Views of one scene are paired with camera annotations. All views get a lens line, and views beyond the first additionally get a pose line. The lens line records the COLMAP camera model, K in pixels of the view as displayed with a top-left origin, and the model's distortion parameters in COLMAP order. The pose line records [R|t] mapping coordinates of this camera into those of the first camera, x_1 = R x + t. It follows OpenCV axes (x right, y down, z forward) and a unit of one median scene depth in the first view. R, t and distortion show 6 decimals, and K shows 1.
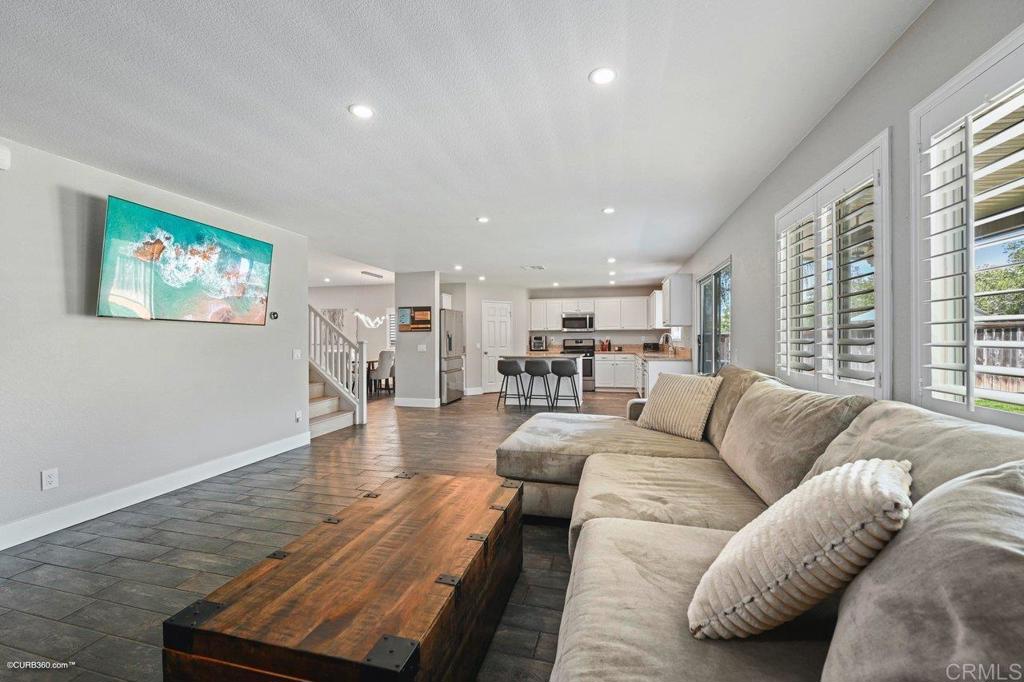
lens RADIAL K [[413.4, 0, 509.9], [0, 413.4, 340.0], [0, 0, 1]] dist [-0.000326, -0.000017]
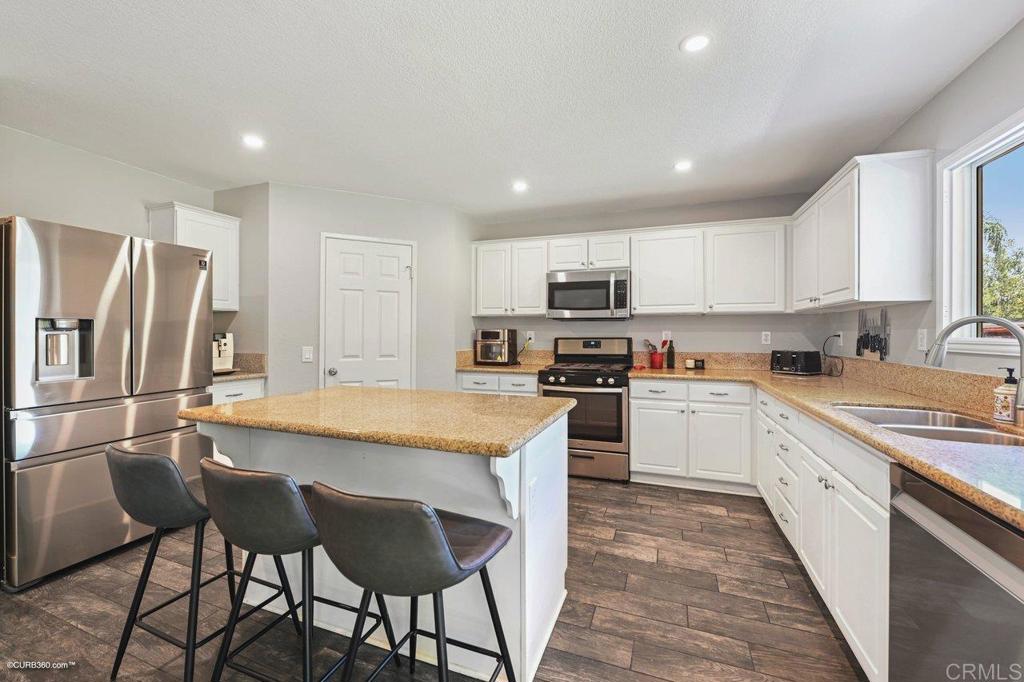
lens RADIAL K [[413.9, 0, 512.8], [0, 413.9, 336.6], [0, 0, 1]] dist [0.002200, -0.000065]
pose [[0.994772, 0.007973, -0.101813, 0.134509], [-0.007763, 0.999967, 0.002457, -0.003539], [0.101829, -0.001653, 0.994801, 0.604329]]
